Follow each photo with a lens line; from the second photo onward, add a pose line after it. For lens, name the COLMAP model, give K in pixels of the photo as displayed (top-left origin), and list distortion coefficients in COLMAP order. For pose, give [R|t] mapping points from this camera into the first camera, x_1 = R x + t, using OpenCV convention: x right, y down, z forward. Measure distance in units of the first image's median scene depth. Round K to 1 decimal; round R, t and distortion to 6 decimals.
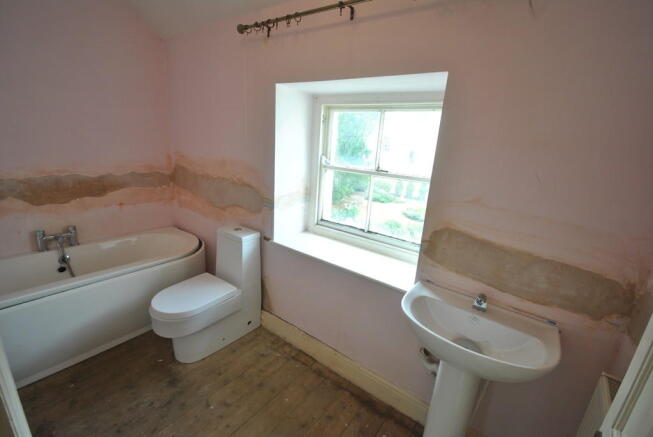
lens RADIAL K [[288.2, 0, 323.6], [0, 288.2, 218.1], [0, 0, 1]] dist [-0.001002, -0.000772]
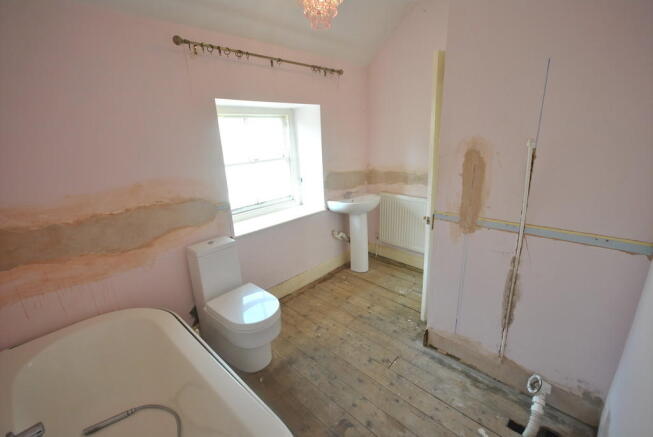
lens RADIAL K [[288.2, 0, 328.0], [0, 288.2, 218.4], [0, 0, 1]] dist [-0.001002, -0.000772]
pose [[0.118718, -0.354029, 0.927669, -1.264833], [0.307598, 0.901428, 0.304650, -0.238095], [-0.944081, 0.249182, 0.215915, 0.431384]]
